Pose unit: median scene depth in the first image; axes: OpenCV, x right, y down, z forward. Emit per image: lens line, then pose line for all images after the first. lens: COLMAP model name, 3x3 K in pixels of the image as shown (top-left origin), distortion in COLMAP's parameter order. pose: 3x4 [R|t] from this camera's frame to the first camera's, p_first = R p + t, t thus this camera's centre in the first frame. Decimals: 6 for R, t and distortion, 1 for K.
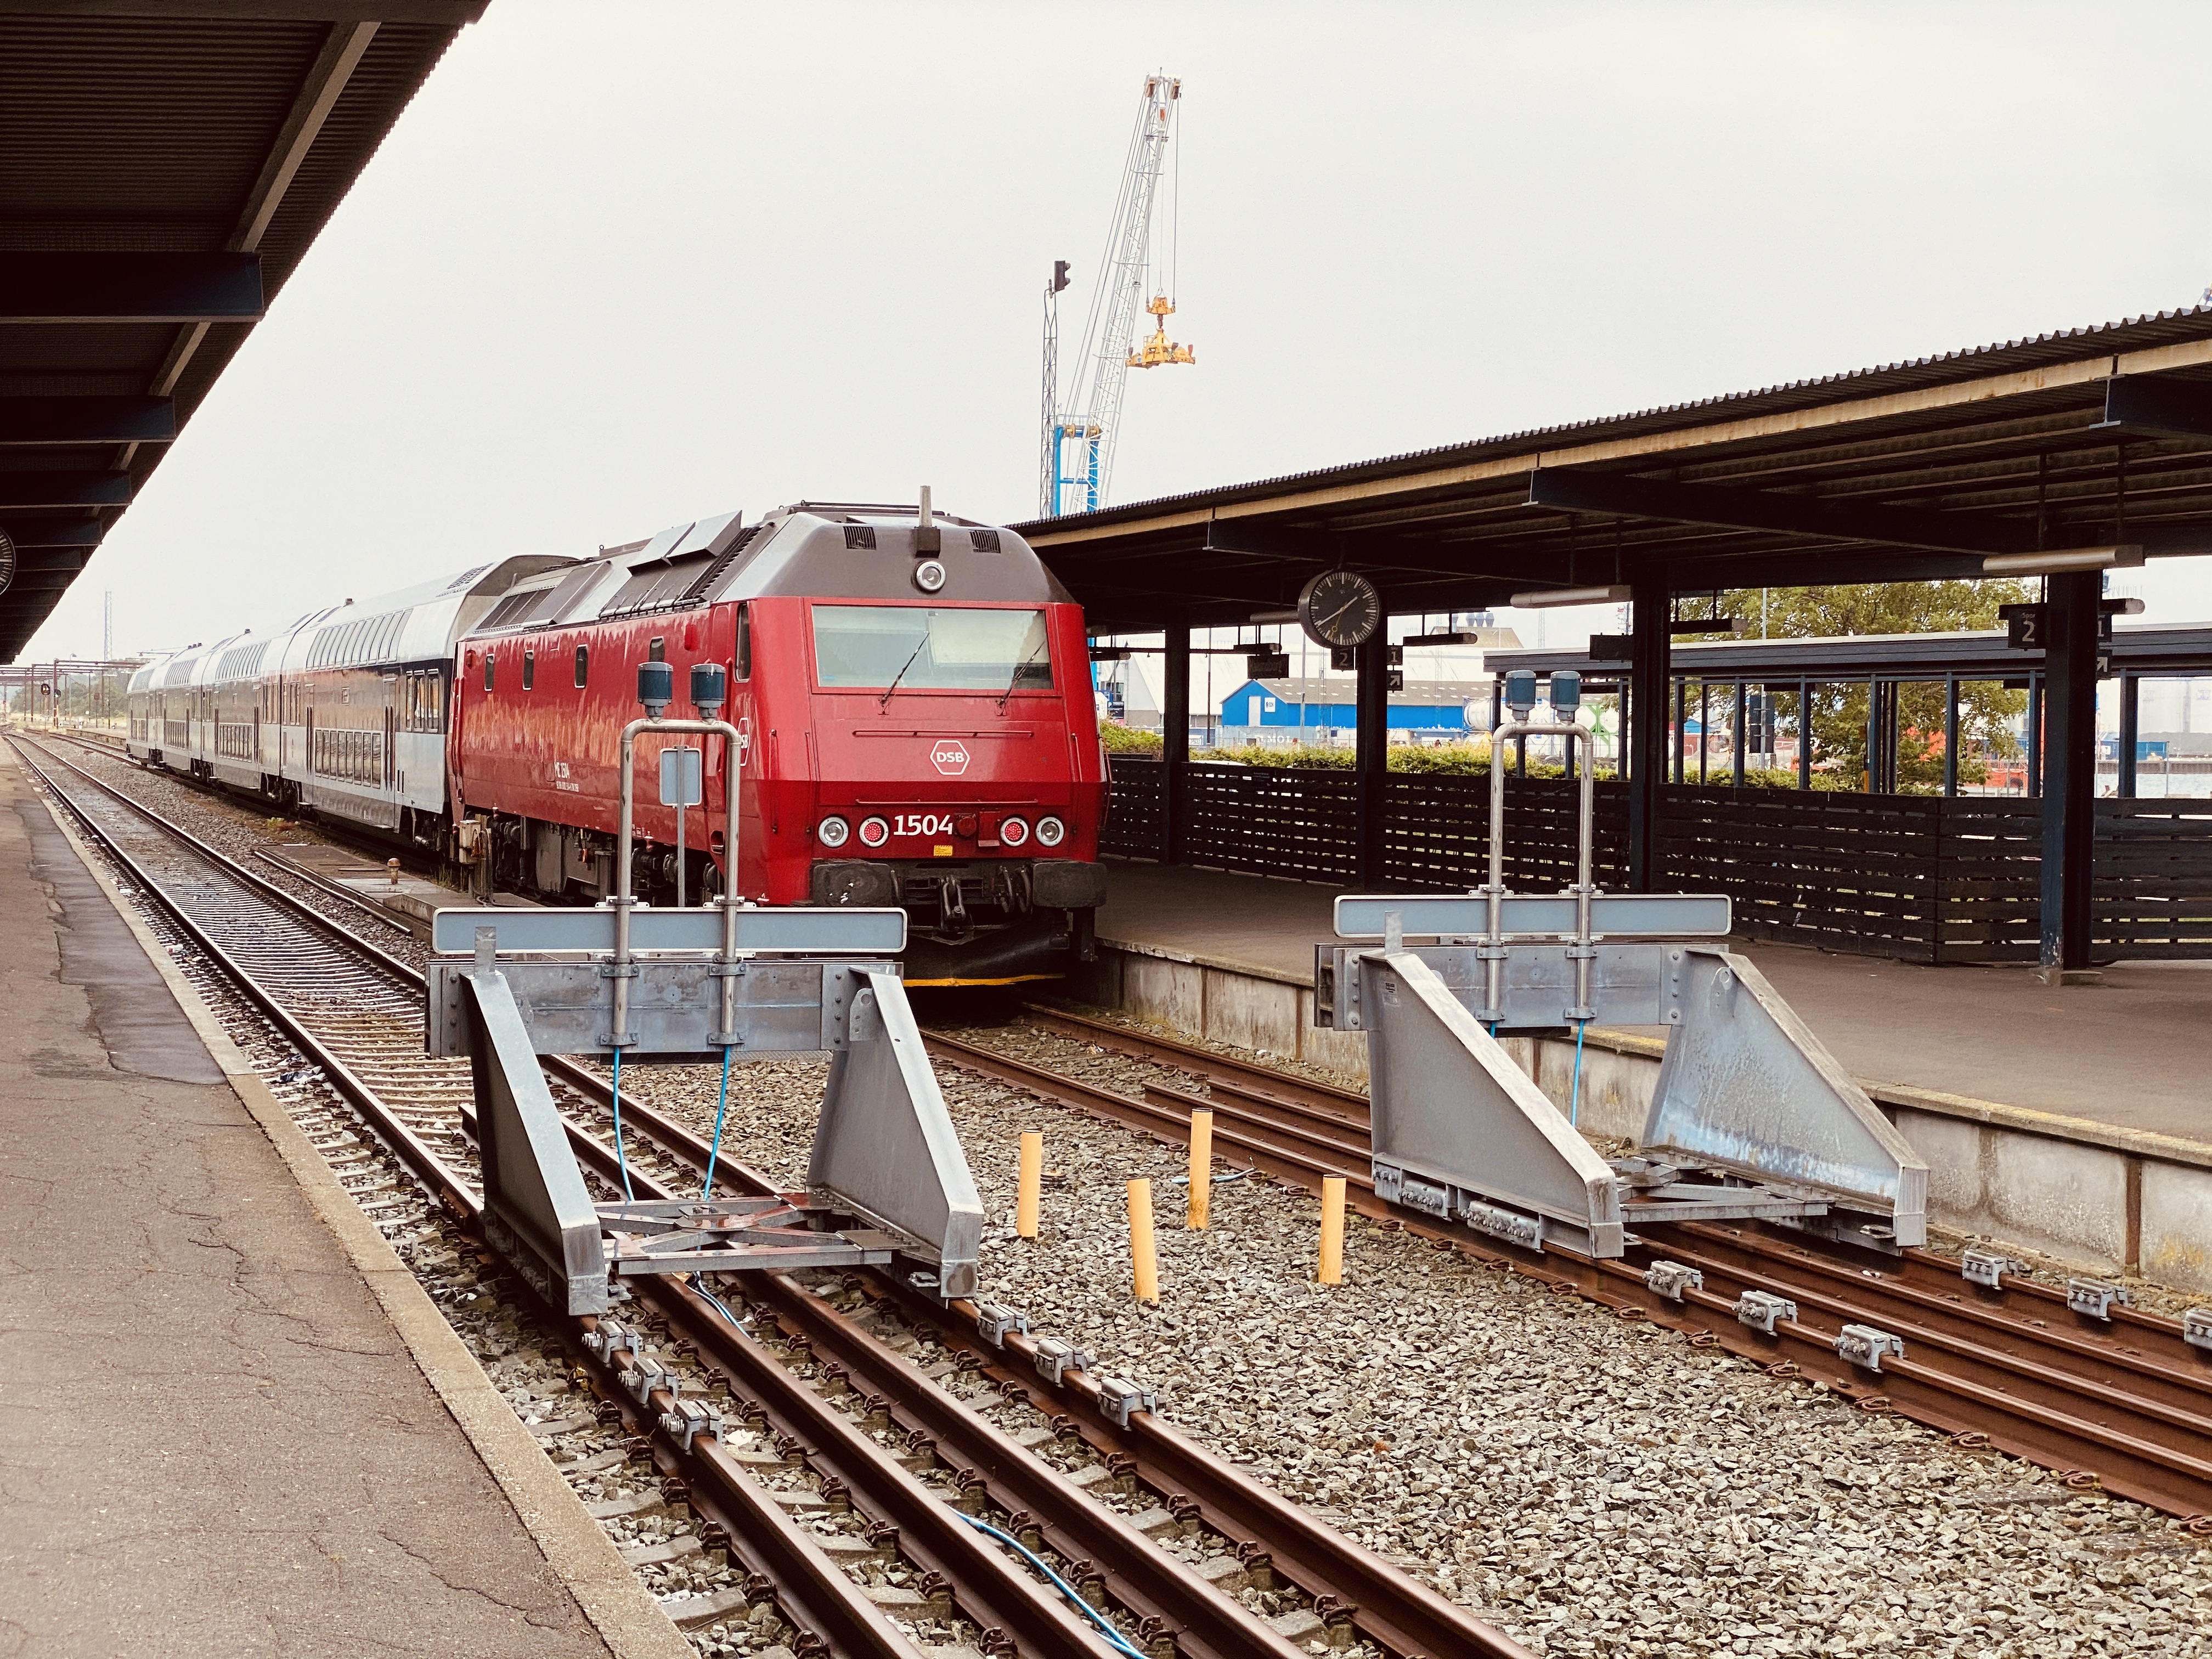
lens RADIAL K [[3365.9, 0, 1112.1], [0, 3365.9, 836.5], [0, 0, 1]] dist [0.142889, 0.000000]
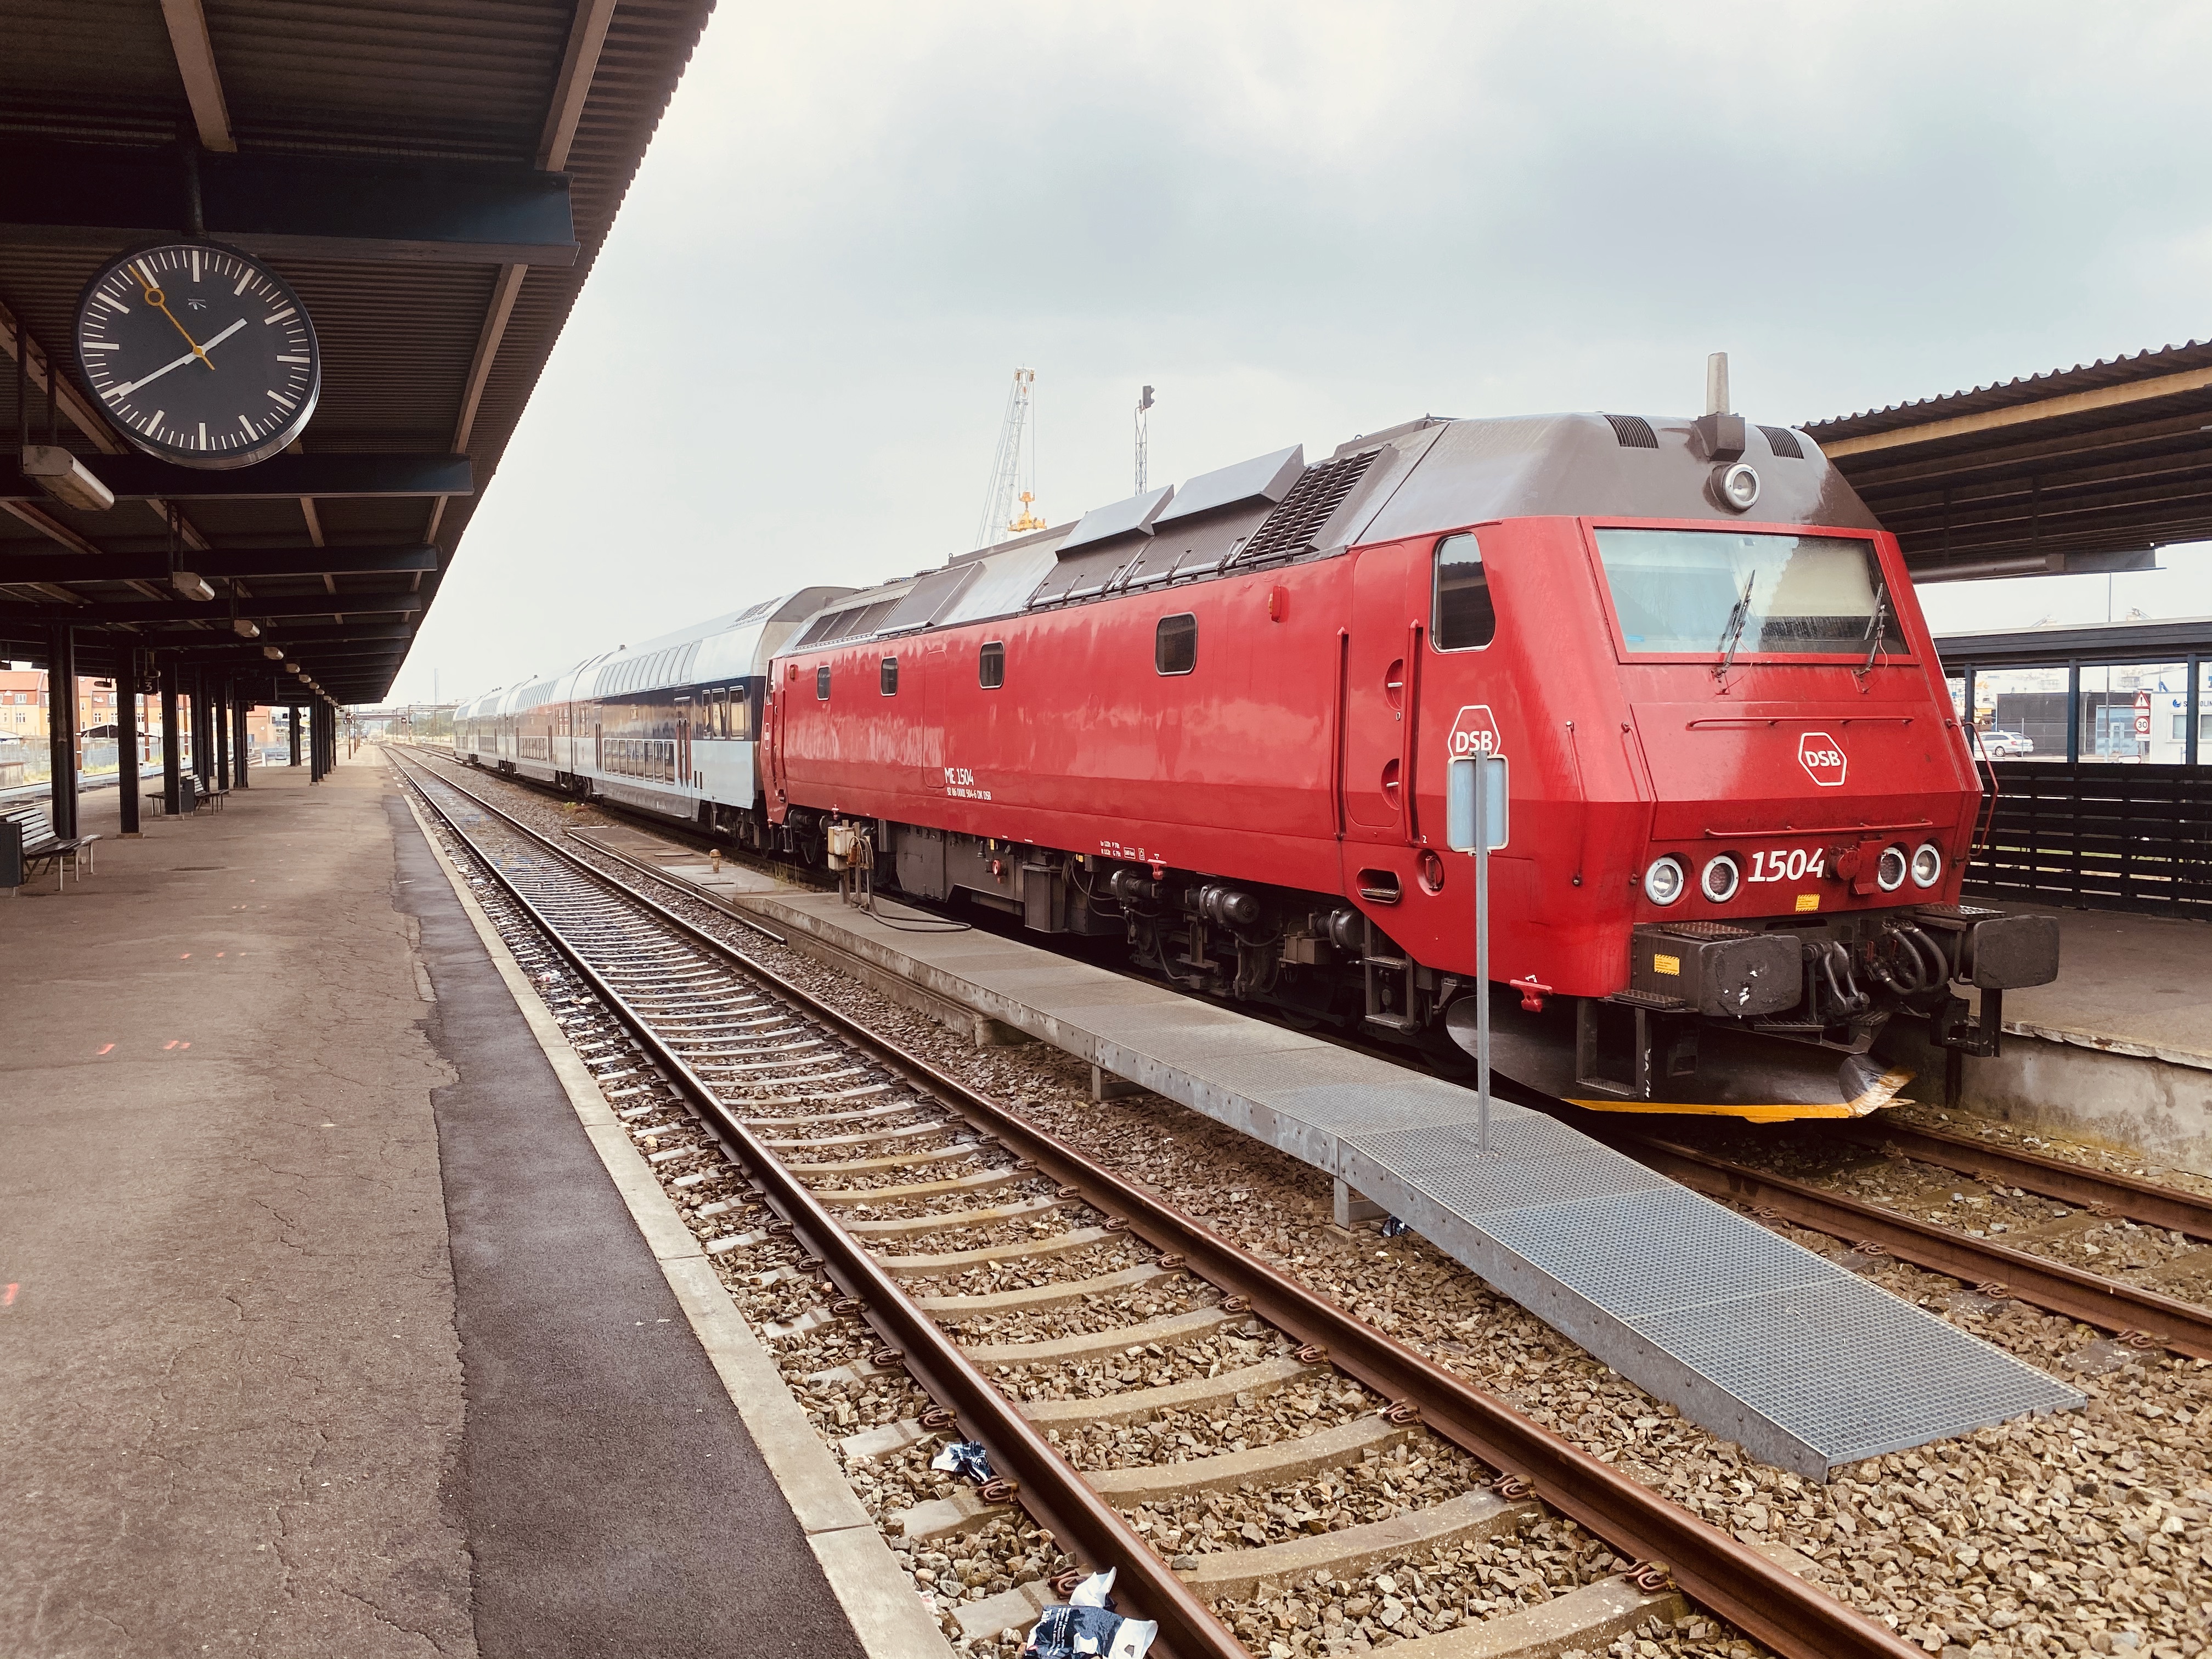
lens RADIAL K [[1714.2, 0, 1095.3], [0, 1714.2, 830.5], [0, 0, 1]] dist [0.074182, -0.004585]
pose [[0.996881, -0.025767, 0.074594, -0.195097], [0.023765, 0.999337, 0.027598, -0.020485], [-0.075255, -0.025739, 0.996832, 0.625233]]
